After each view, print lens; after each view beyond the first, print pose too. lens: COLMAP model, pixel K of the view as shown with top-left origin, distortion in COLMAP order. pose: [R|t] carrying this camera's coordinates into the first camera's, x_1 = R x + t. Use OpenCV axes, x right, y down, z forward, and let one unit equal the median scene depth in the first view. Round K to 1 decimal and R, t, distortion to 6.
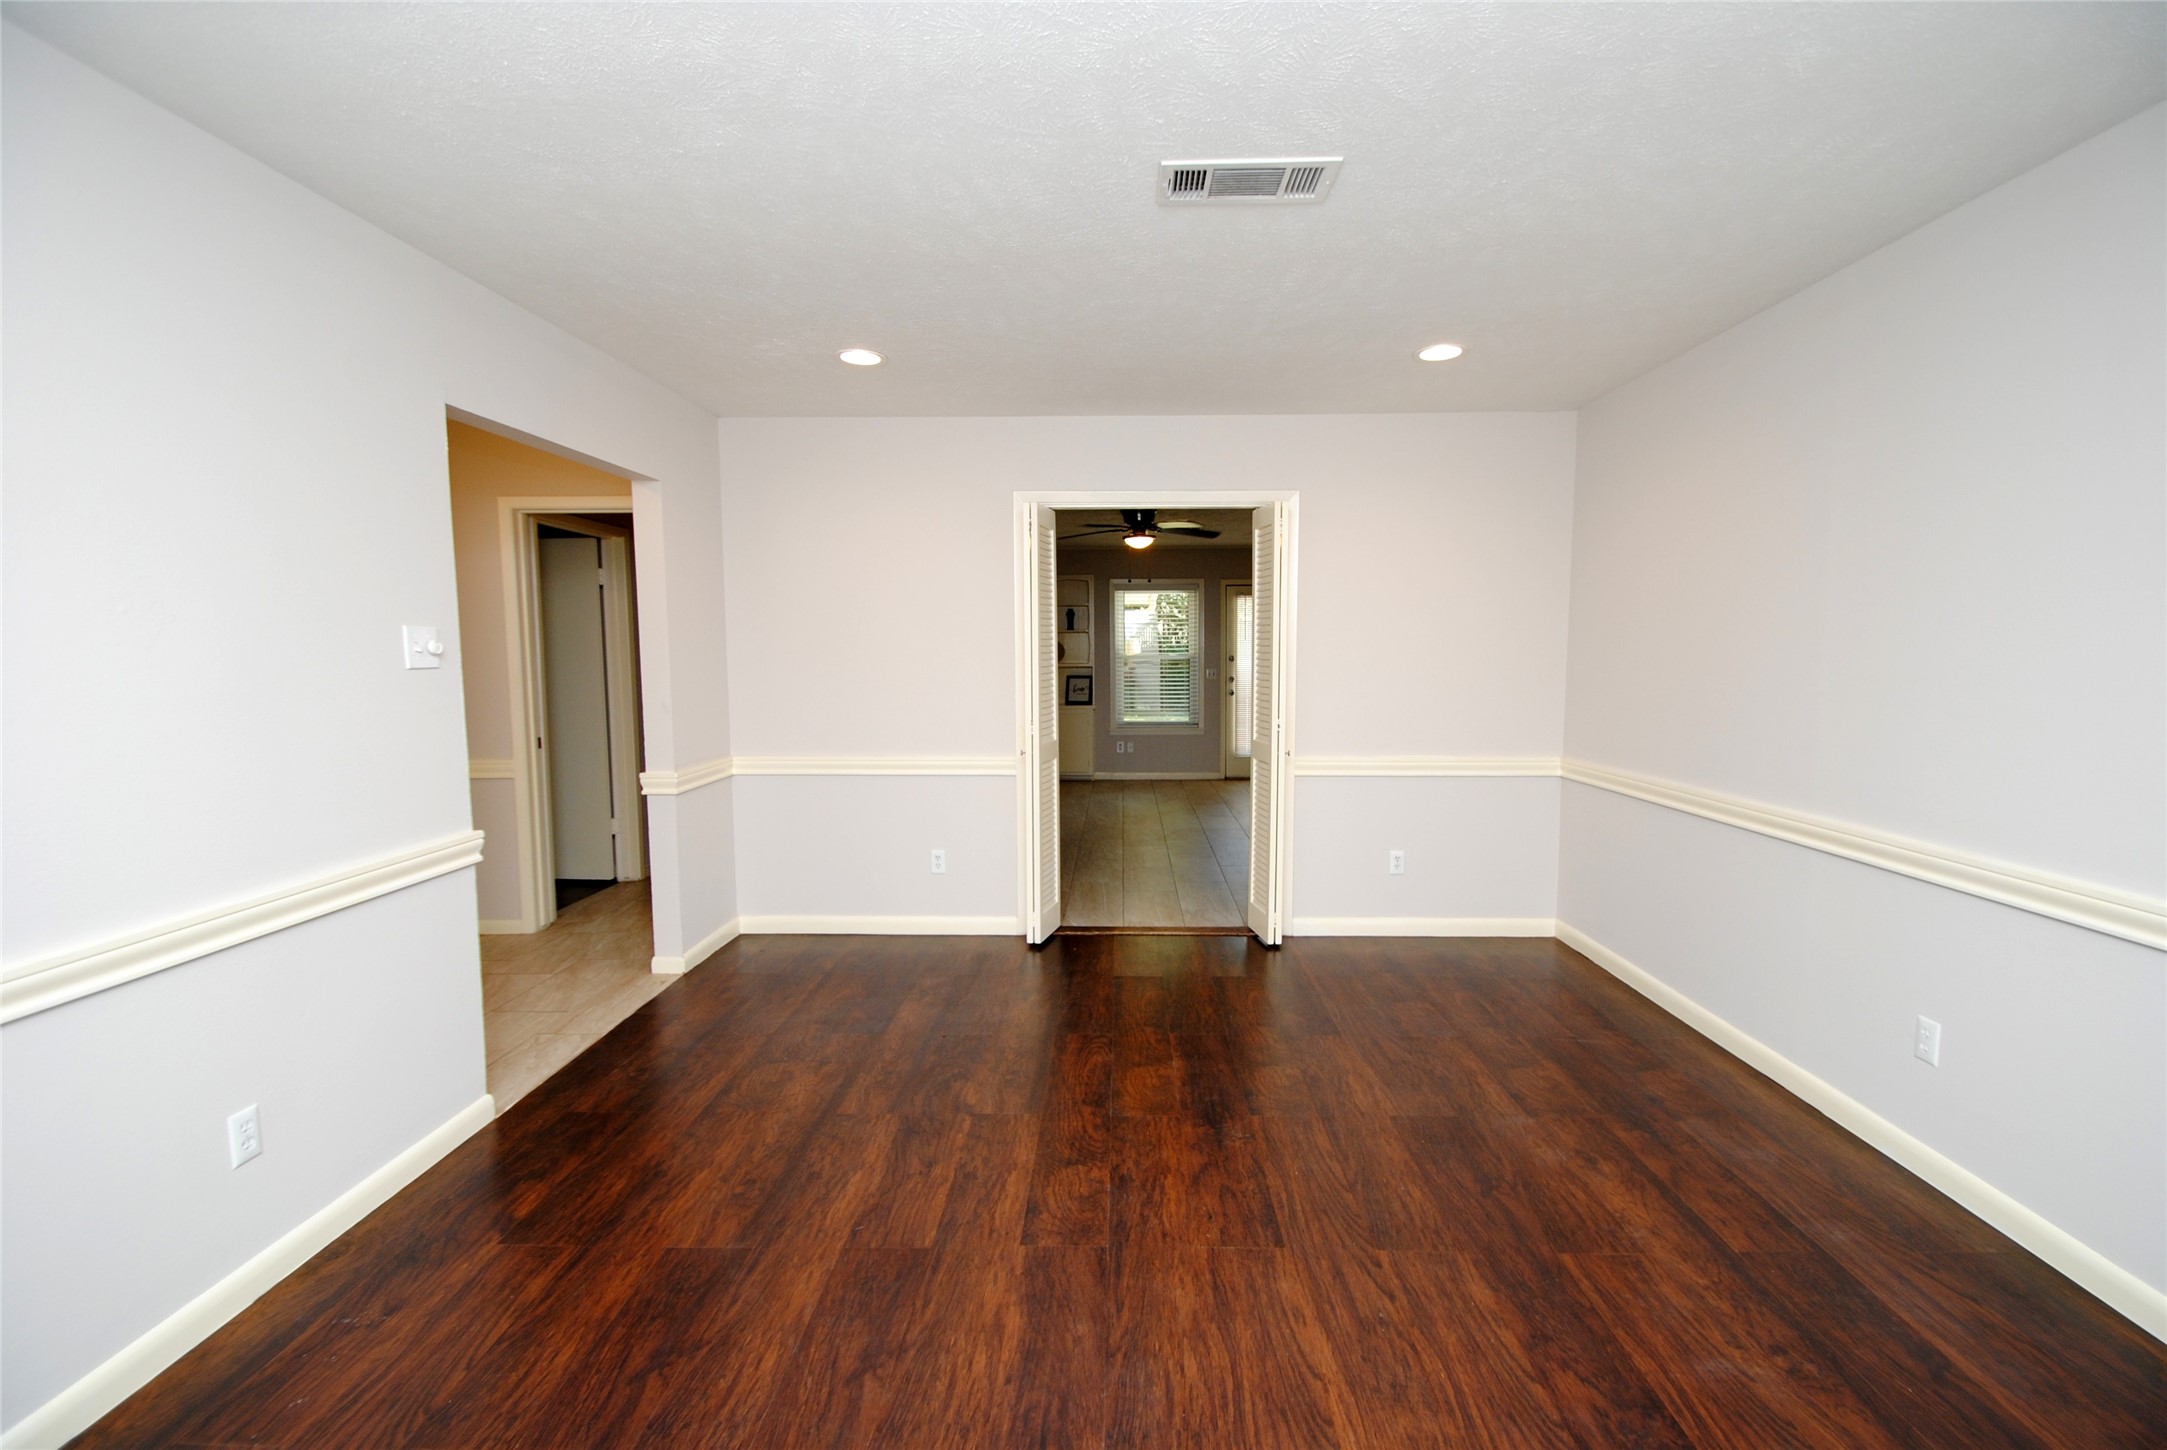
lens RADIAL K [[947.3, 0, 1101.9], [0, 947.3, 734.1], [0, 0, 1]] dist [0.015923, -0.017346]
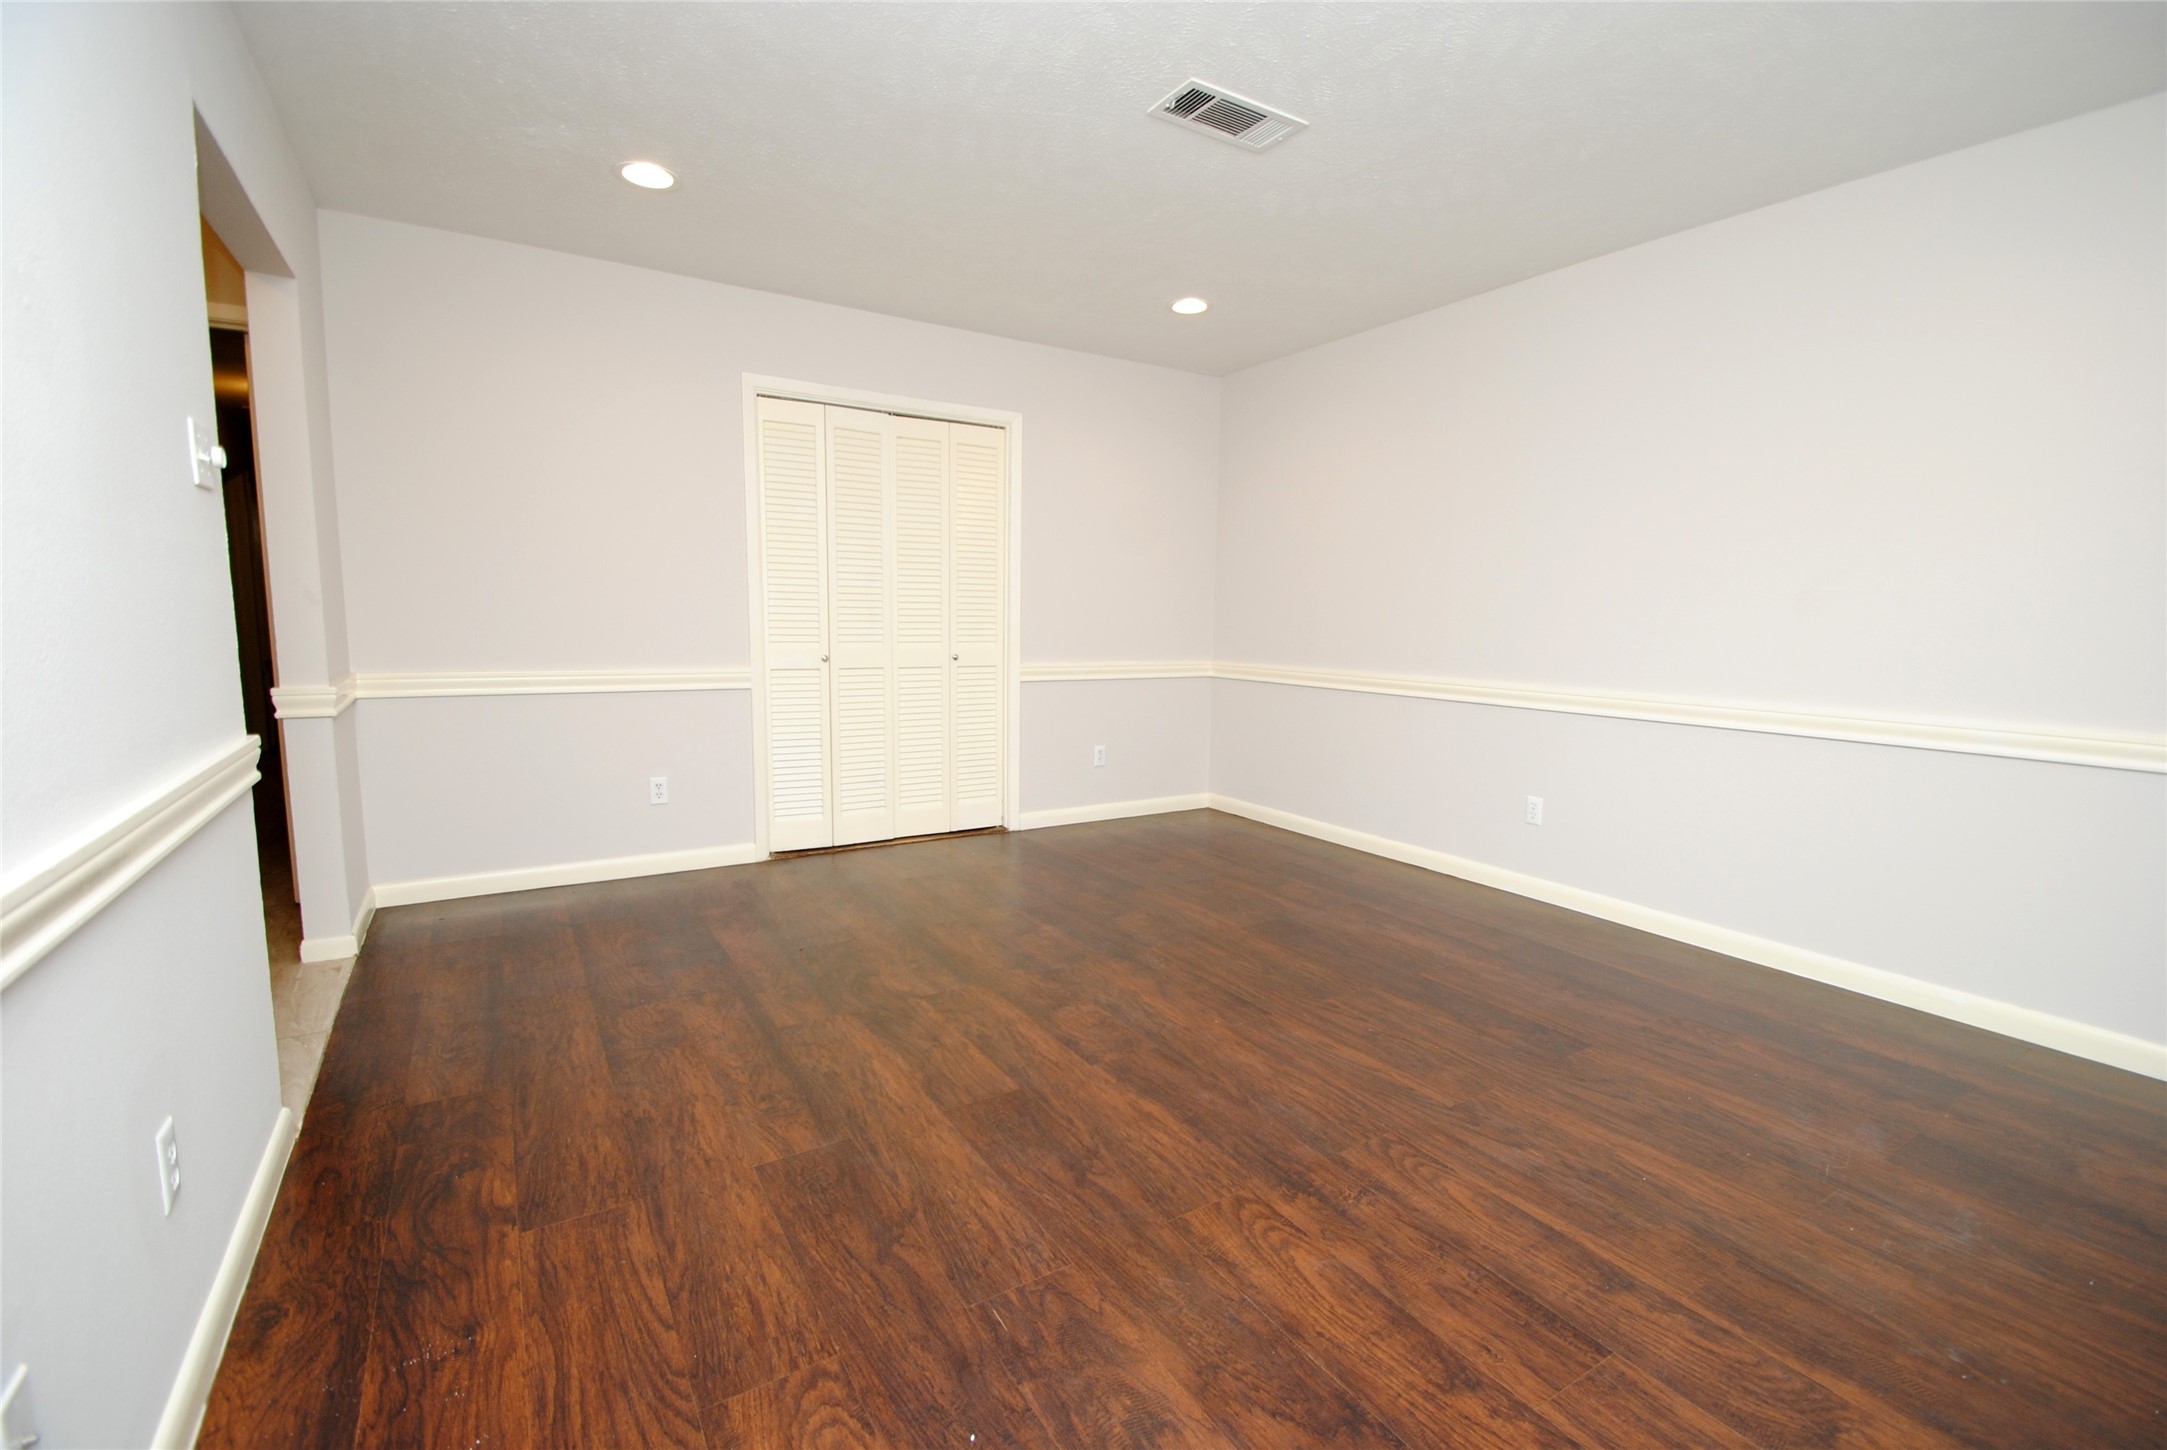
lens RADIAL K [[947.3, 0, 1101.9], [0, 947.3, 734.1], [0, 0, 1]] dist [0.015923, -0.017346]
pose [[0.831468, -0.053586, 0.552982, -0.583274], [0.030574, 0.998243, 0.050762, 0.093711], [-0.554730, -0.025301, 0.831645, 0.089390]]
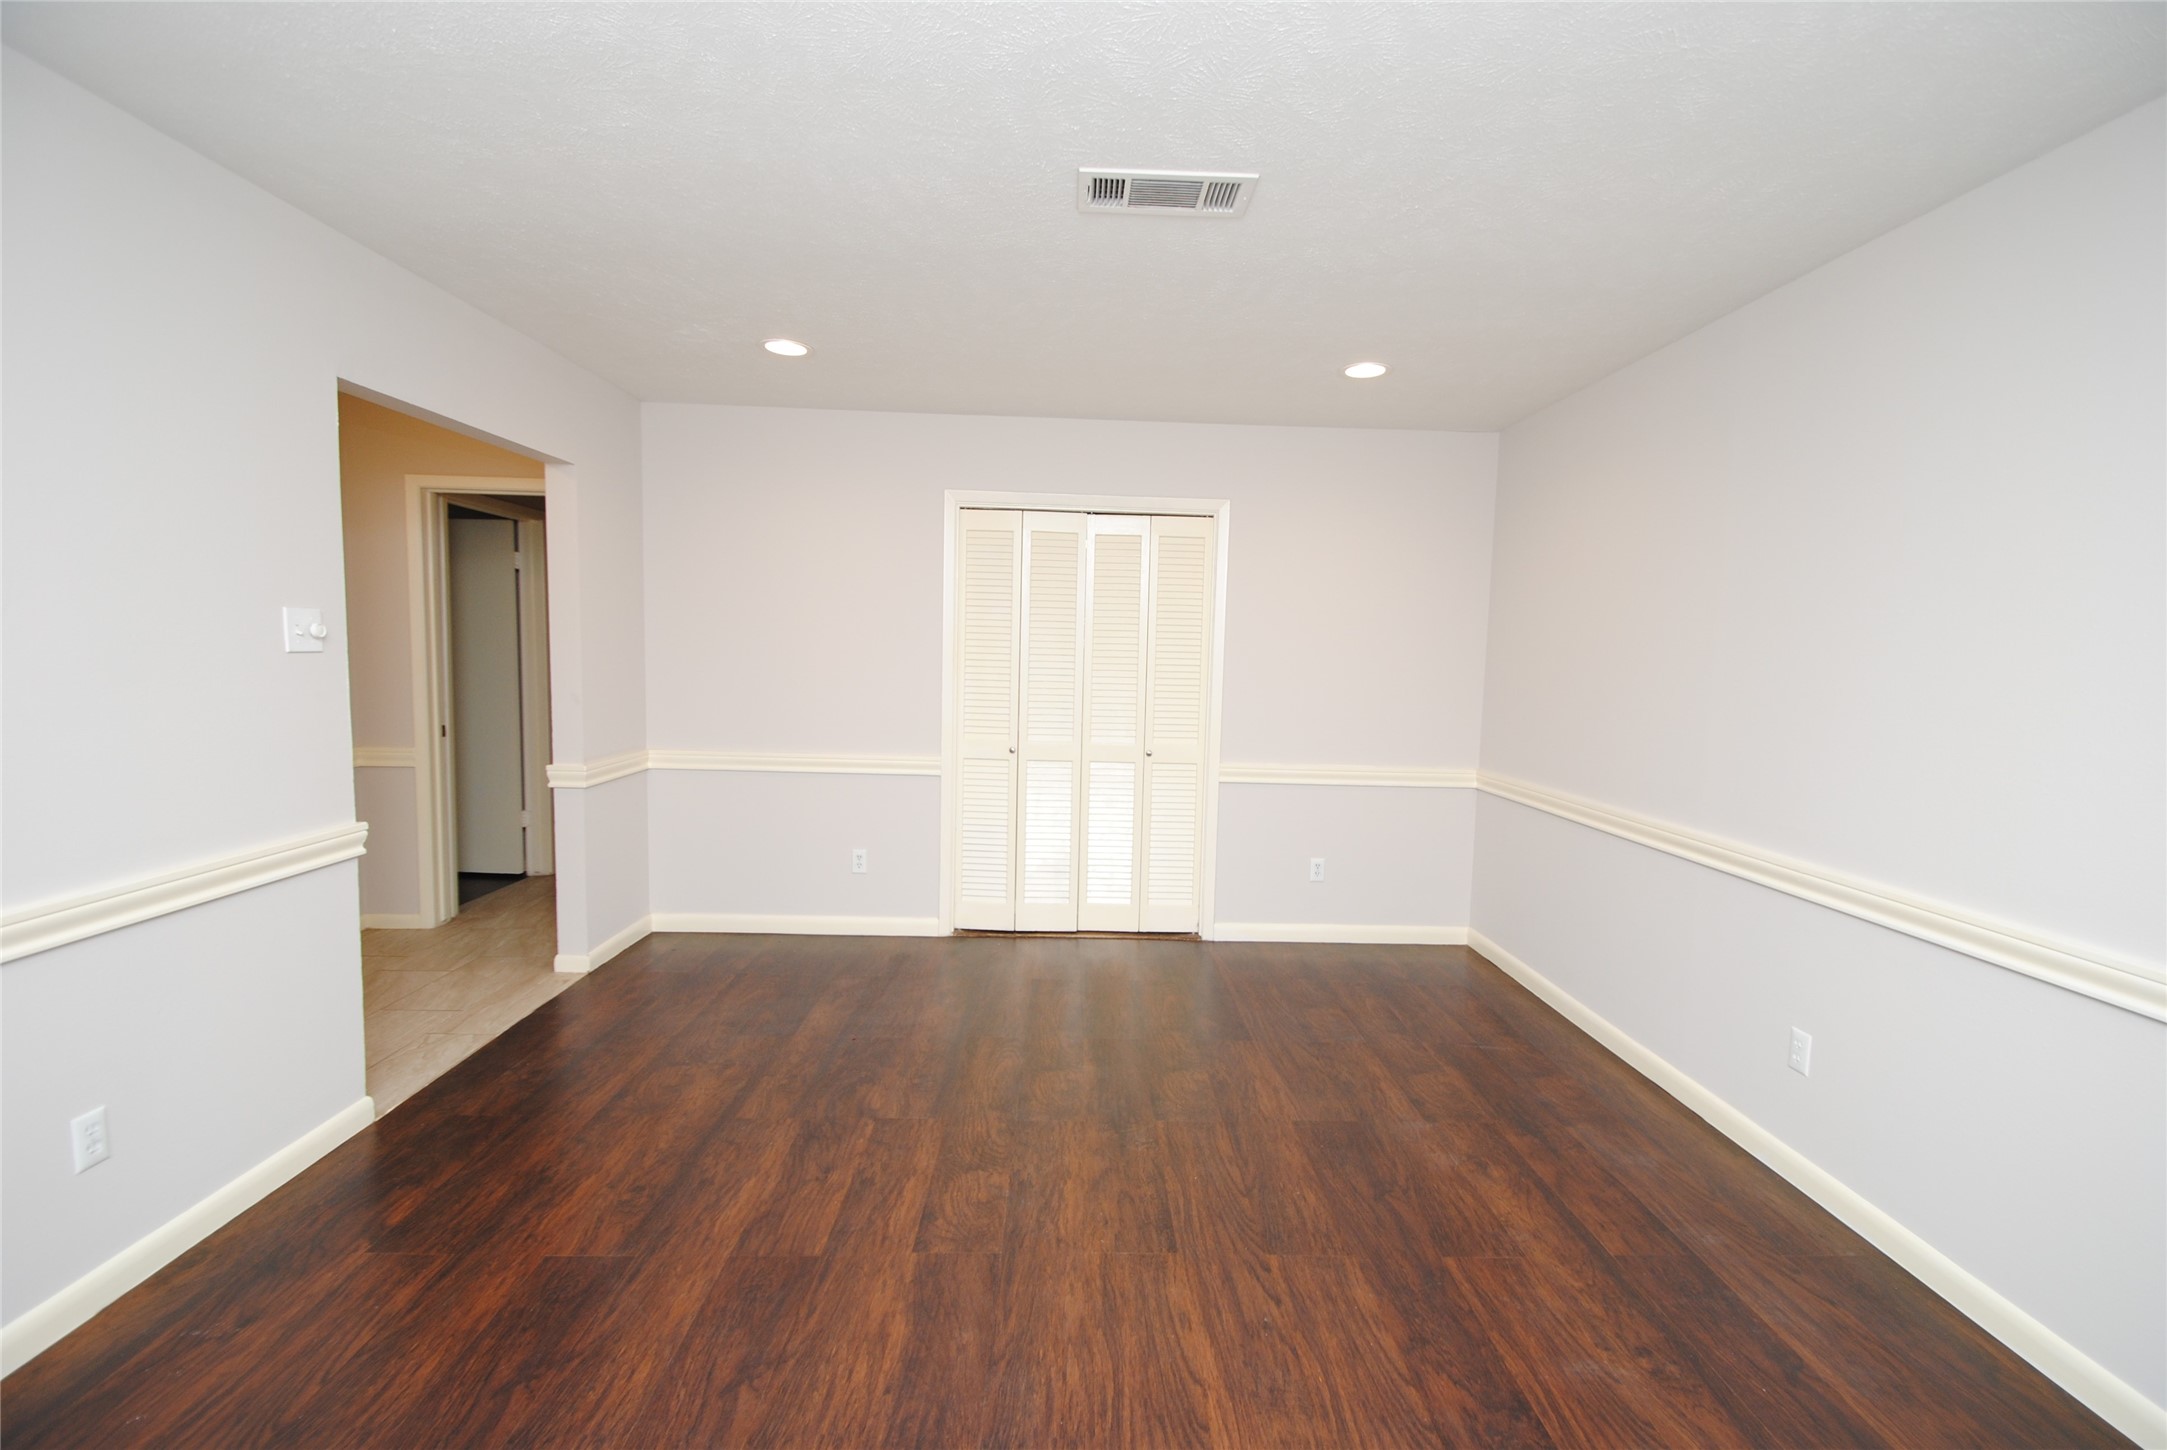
lens RADIAL K [[947.3, 0, 1101.9], [0, 947.3, 734.1], [0, 0, 1]] dist [0.015923, -0.017346]
pose [[0.998125, 0.024607, 0.056047, 0.037818], [-0.024565, 0.999697, -0.001448, -0.004810], [-0.056066, 0.000068, 0.998427, -0.000222]]
